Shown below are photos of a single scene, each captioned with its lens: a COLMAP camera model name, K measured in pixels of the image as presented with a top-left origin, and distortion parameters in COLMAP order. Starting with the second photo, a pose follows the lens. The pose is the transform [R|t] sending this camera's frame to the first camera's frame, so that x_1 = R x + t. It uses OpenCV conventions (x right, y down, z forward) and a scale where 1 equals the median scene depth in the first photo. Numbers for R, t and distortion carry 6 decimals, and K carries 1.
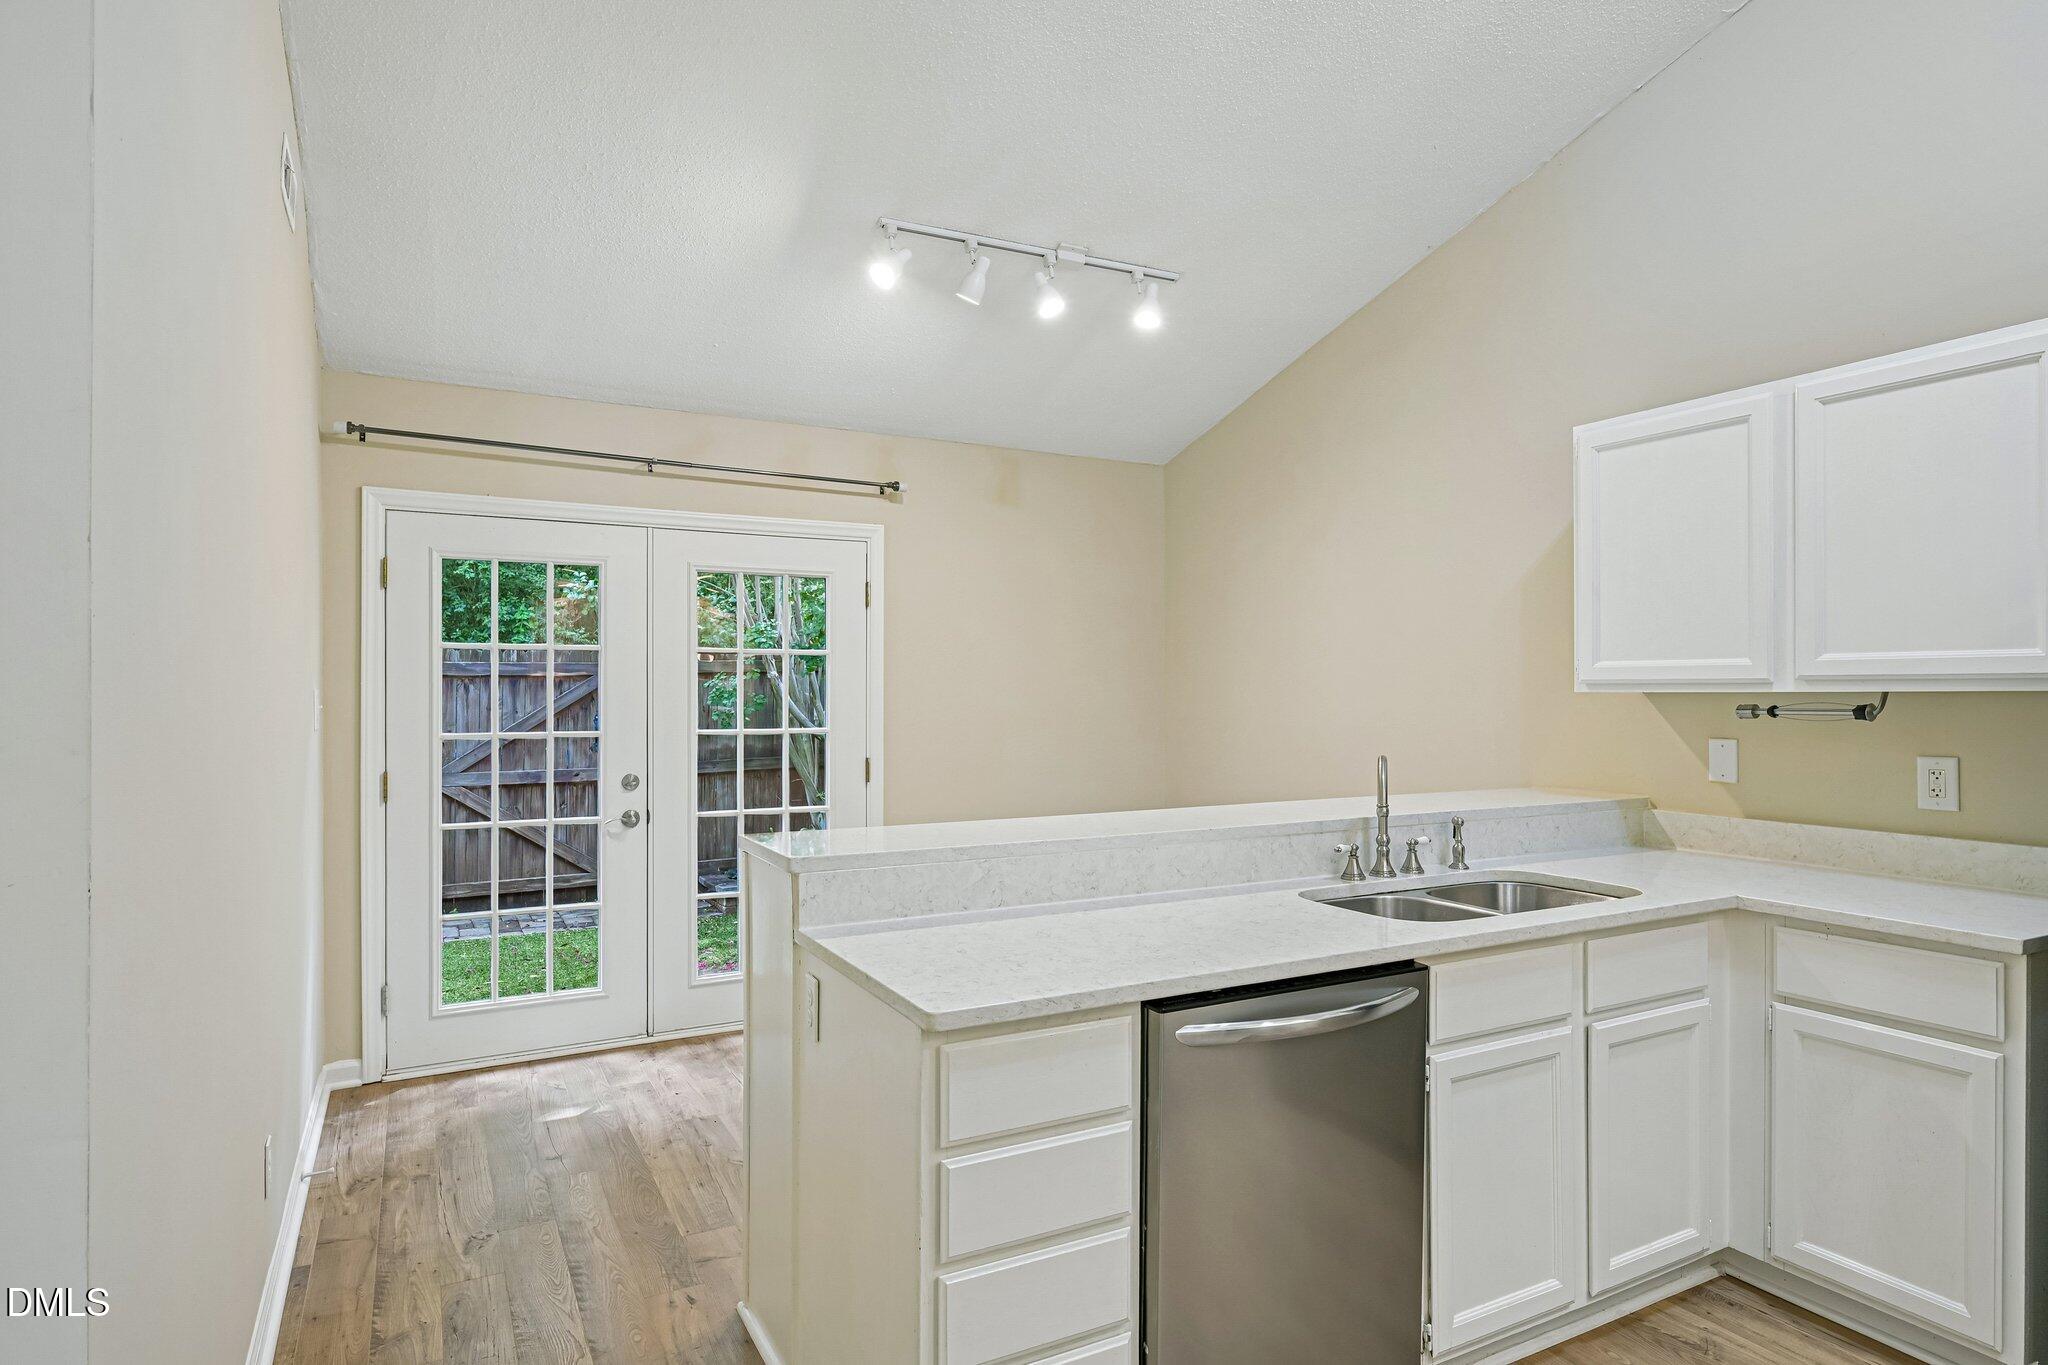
lens RADIAL K [[1123.9, 0, 1021.9], [0, 1123.9, 693.4], [0, 0, 1]] dist [-0.000241, 0.000174]
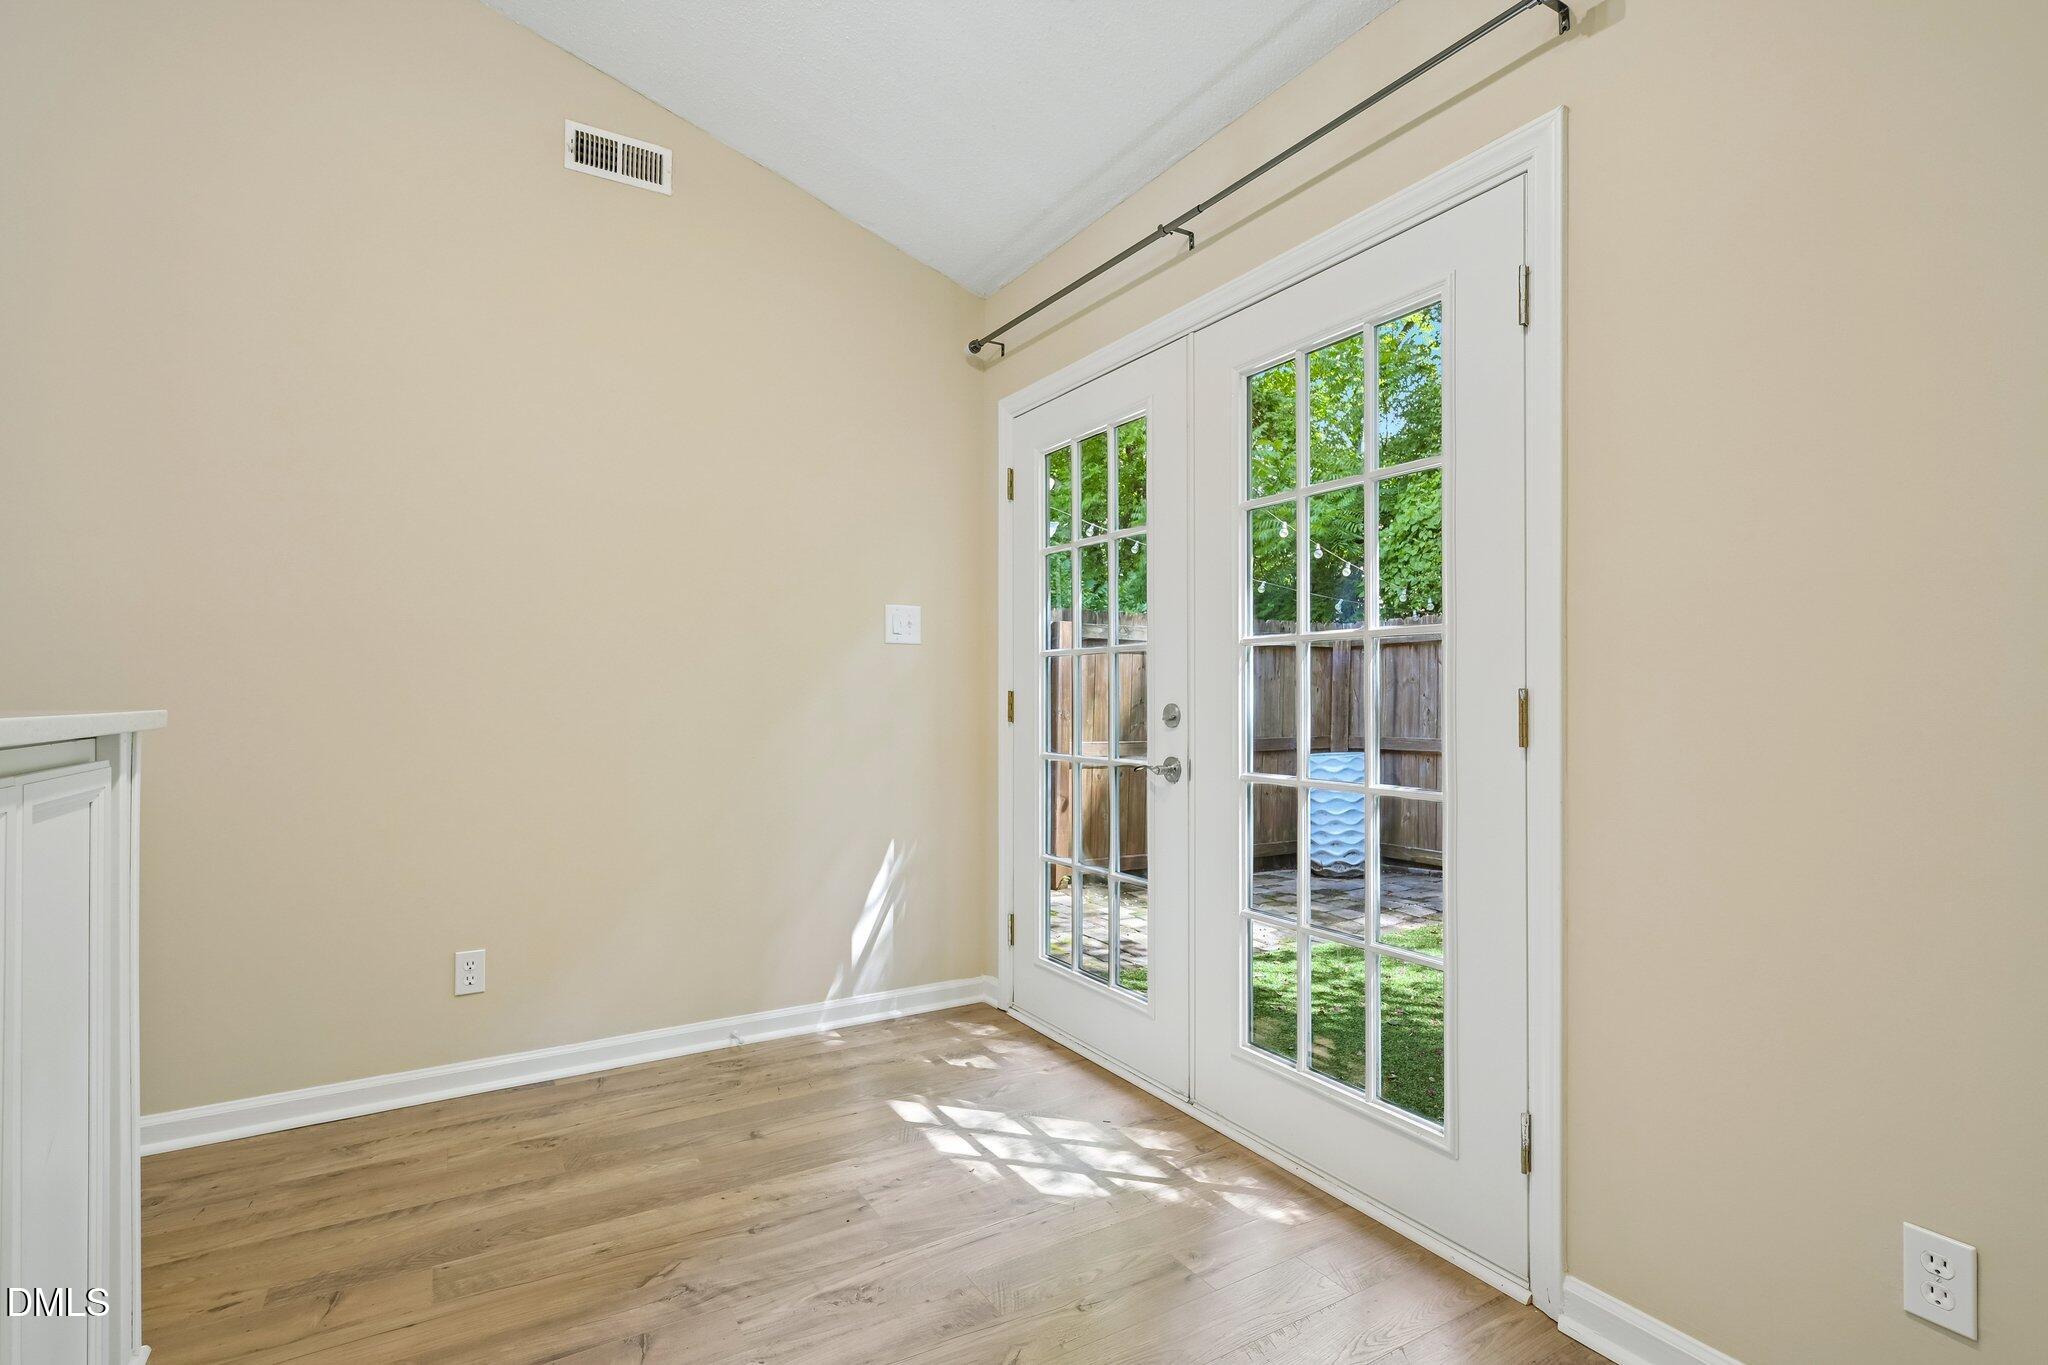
lens RADIAL K [[965.3, 0, 1024.0], [0, 965.3, 682.5], [0, 0, 1]] dist [0.000202, -0.000168]
pose [[0.048722, -0.008872, -0.998773, 0.368456], [-0.003240, 0.999954, -0.009040, 0.101170], [0.998807, 0.003677, 0.048691, 1.384257]]
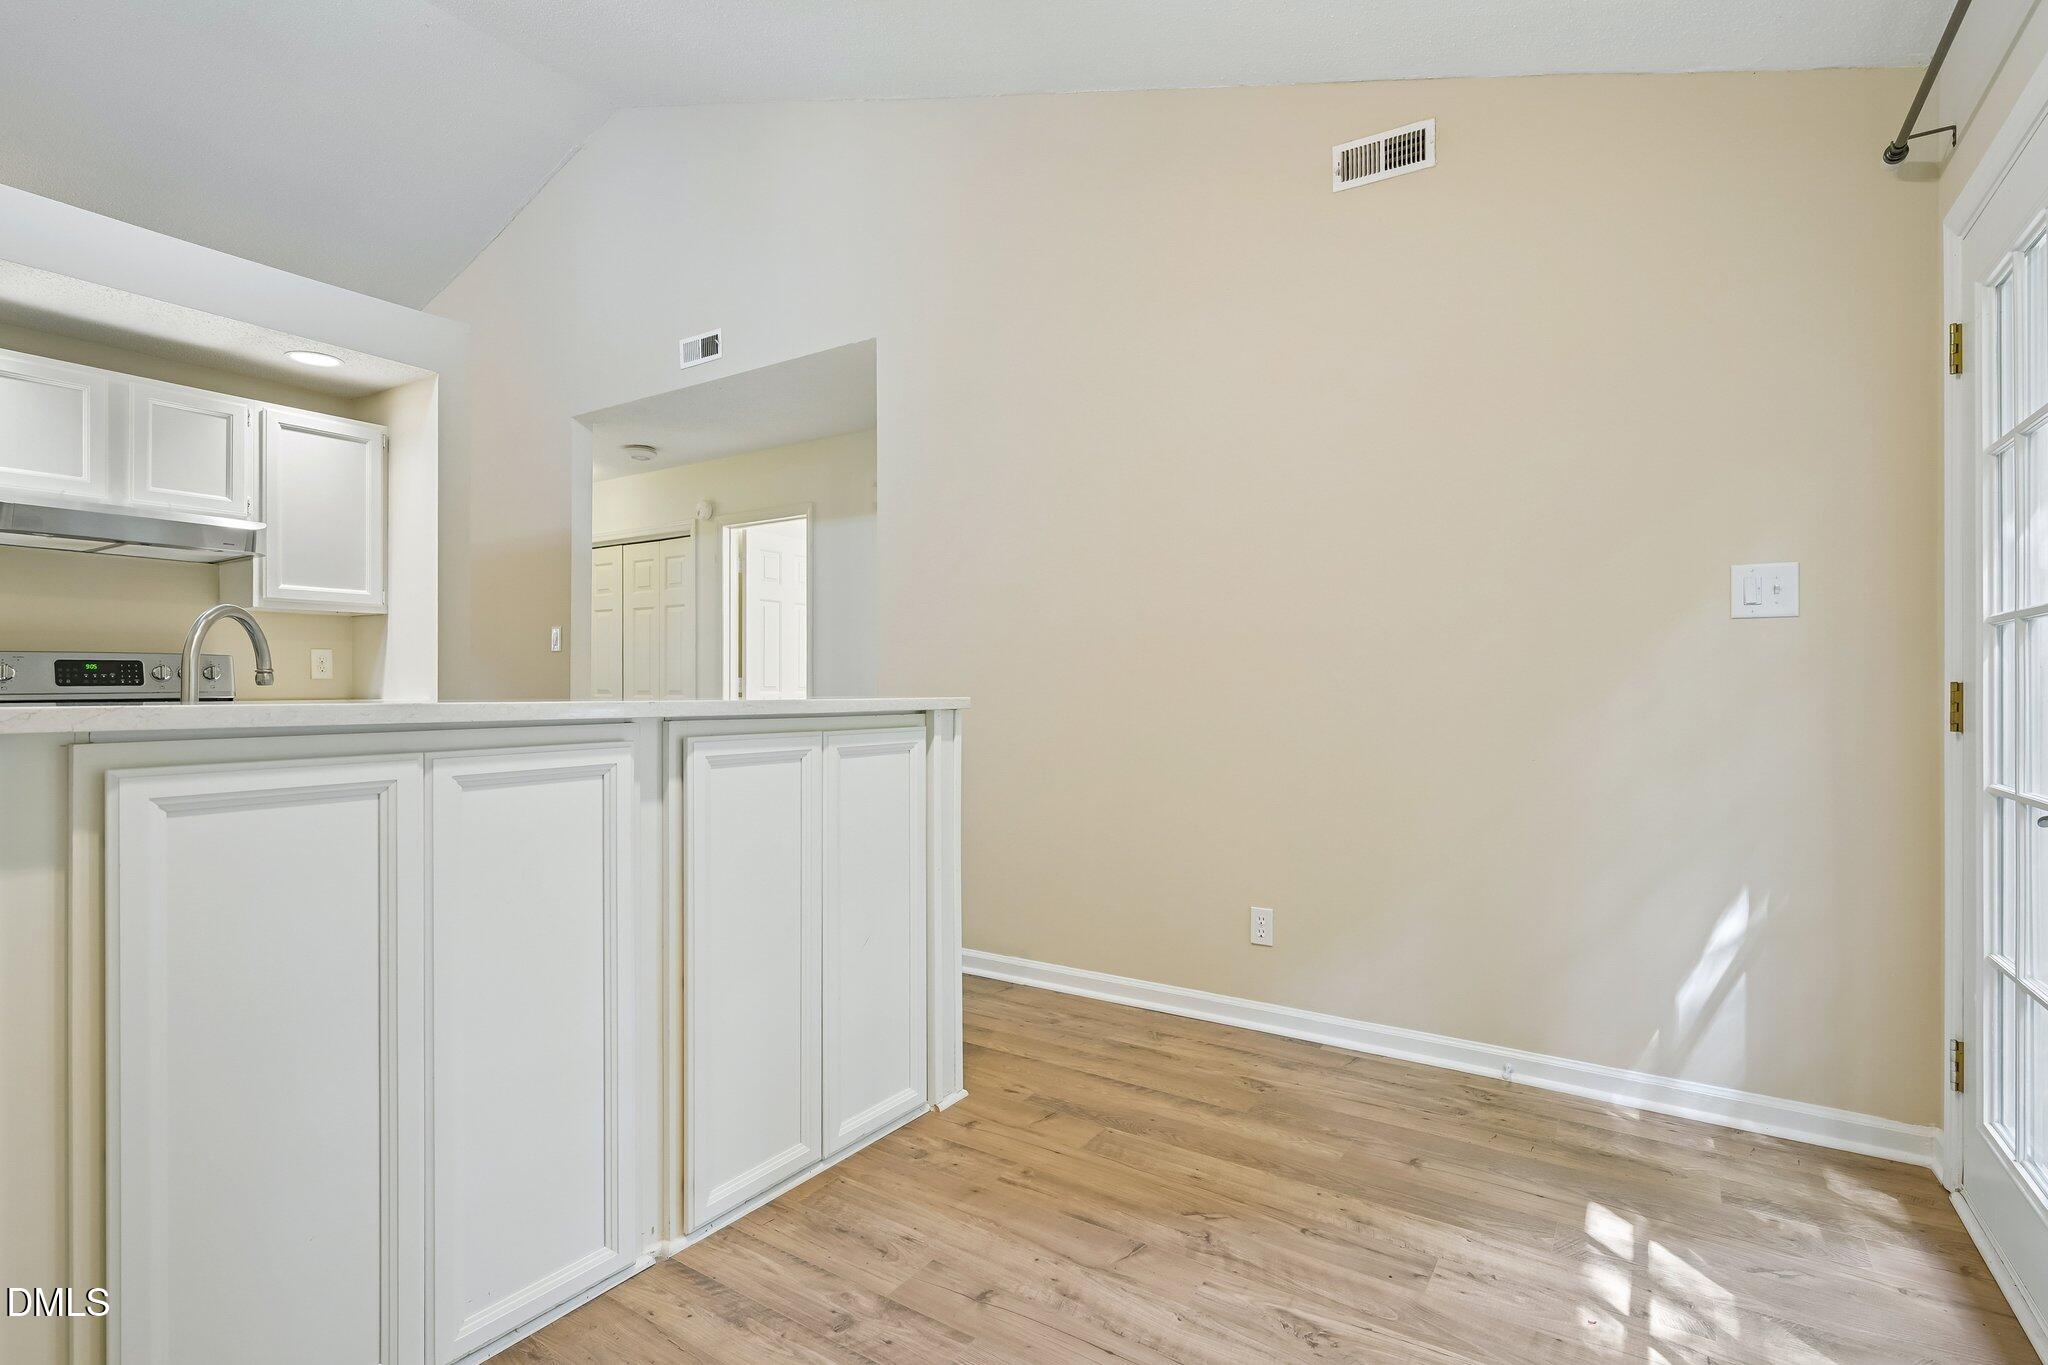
lens RADIAL K [[982.9, 0, 1021.6], [0, 982.9, 685.0], [0, 0, 1]] dist [-0.000982, -0.000022]
pose [[-0.880637, -0.000188, -0.473791, 0.167748], [0.000085, 1.000000, -0.000555, 0.103549], [0.473791, -0.000529, -0.880637, 1.744213]]
